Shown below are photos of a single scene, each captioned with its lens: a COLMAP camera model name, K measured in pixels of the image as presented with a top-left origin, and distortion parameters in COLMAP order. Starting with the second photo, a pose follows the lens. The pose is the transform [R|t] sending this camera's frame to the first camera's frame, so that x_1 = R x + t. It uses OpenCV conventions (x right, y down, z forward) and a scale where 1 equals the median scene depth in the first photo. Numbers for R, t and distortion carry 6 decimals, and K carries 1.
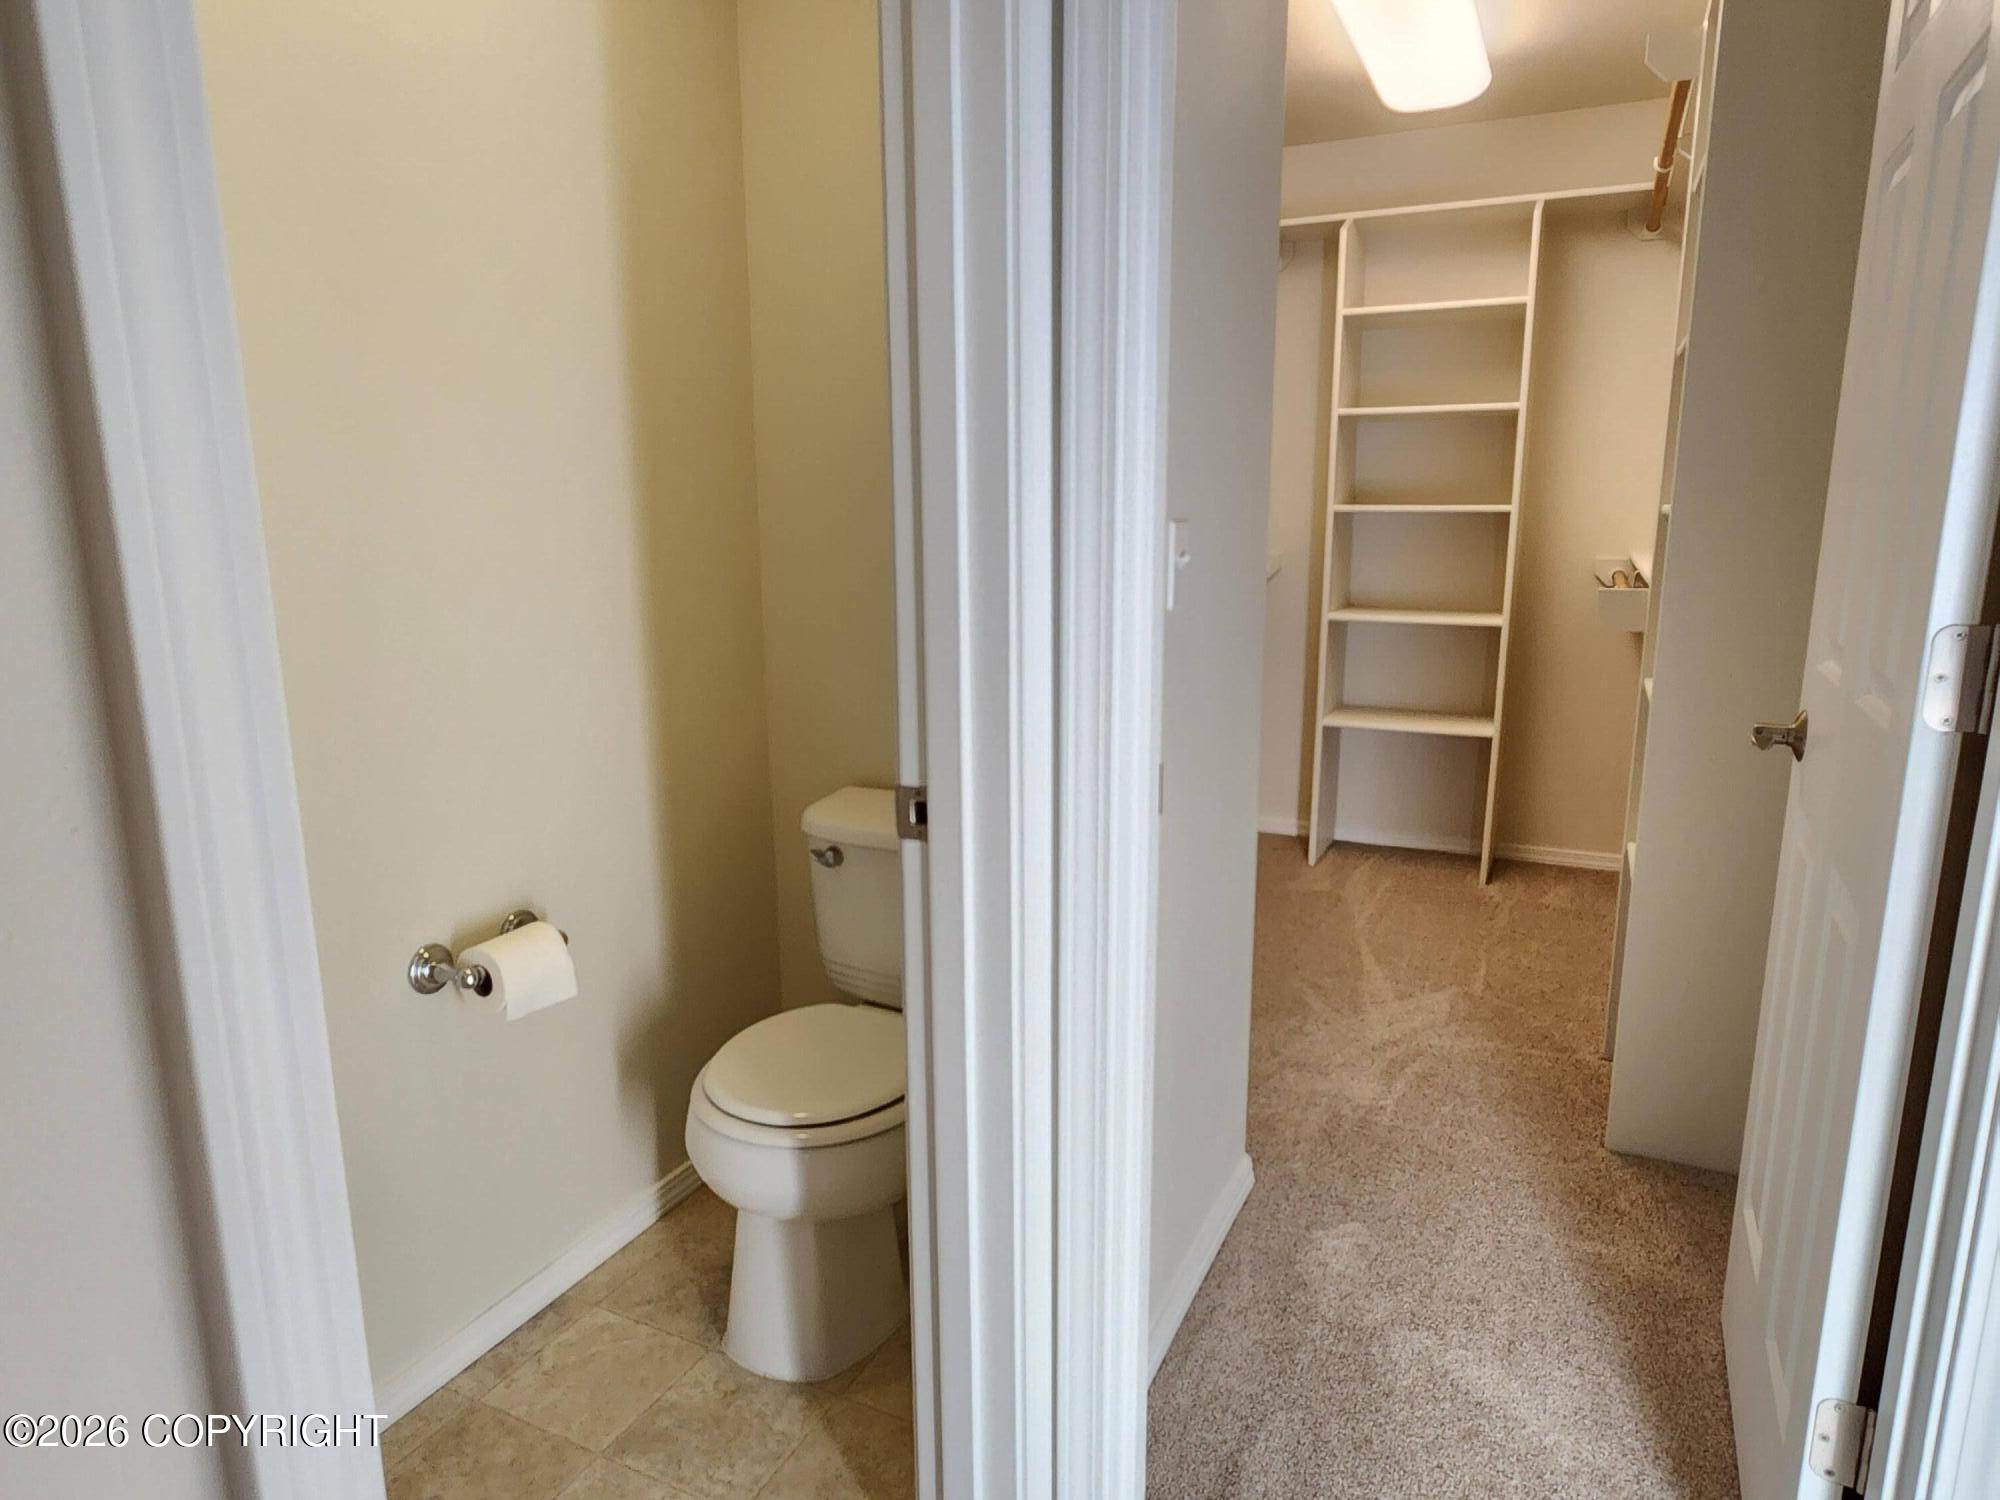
lens RADIAL K [[1214.6, 0, 1000.0], [0, 1214.6, 750.0], [0, 0, 1]] dist [0.004961, 0.002165]
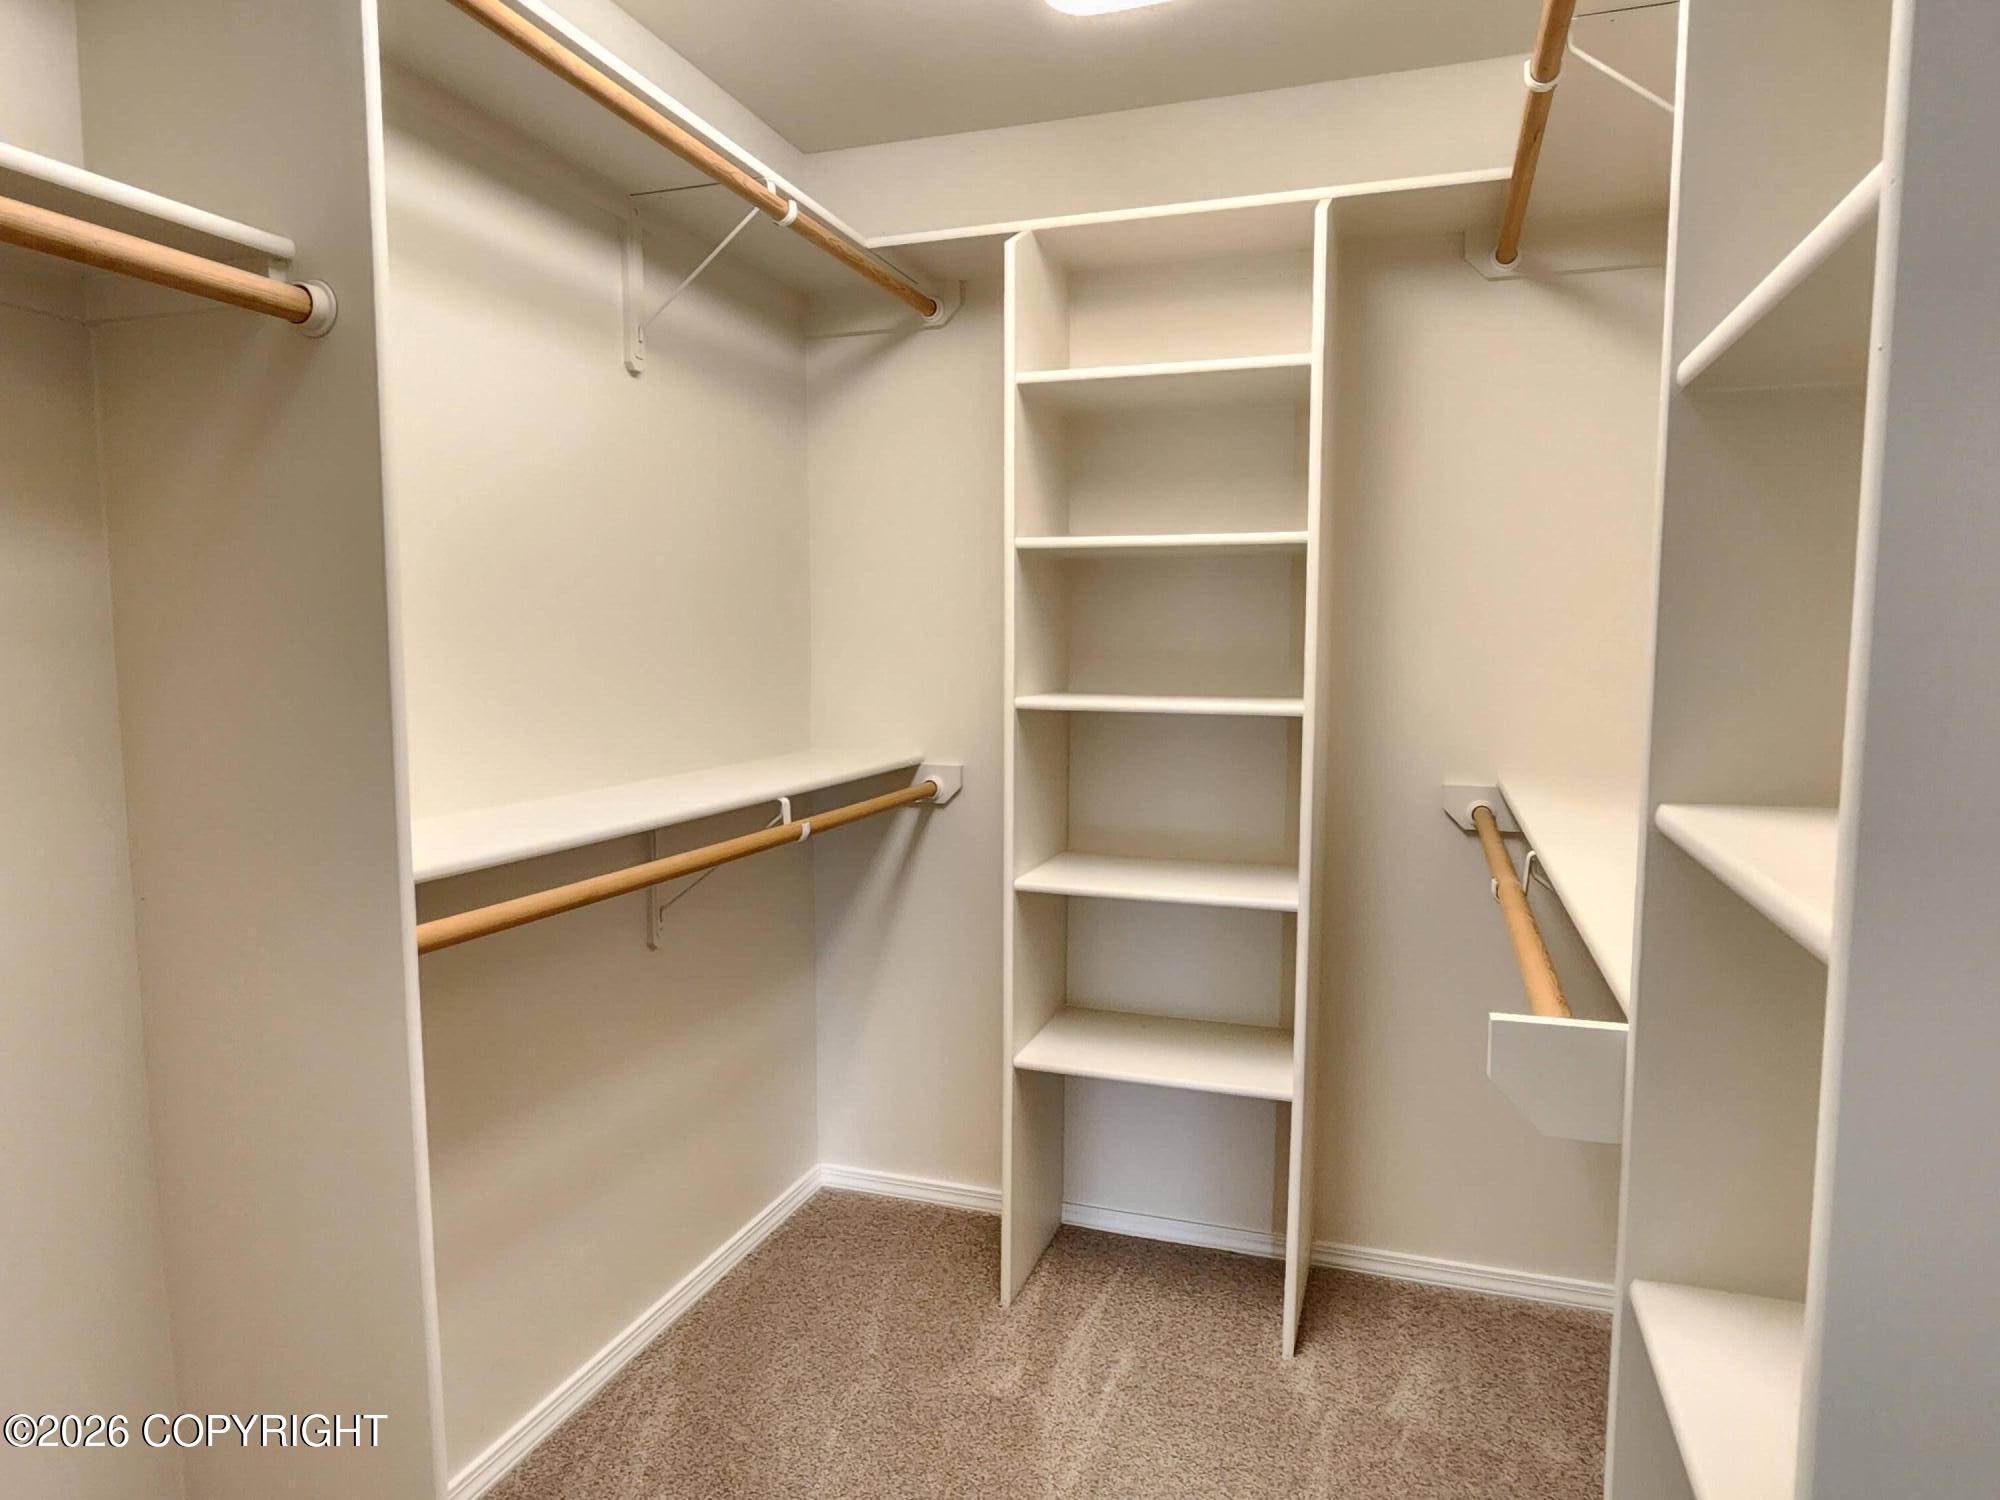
lens RADIAL K [[1214.6, 0, 1000.0], [0, 1214.6, 750.0], [0, 0, 1]] dist [0.004961, 0.002165]
pose [[0.993282, -0.003315, 0.115673, 0.205155], [0.015620, 0.994283, -0.105628, -0.118072], [-0.114662, 0.106725, 0.987655, 0.437489]]
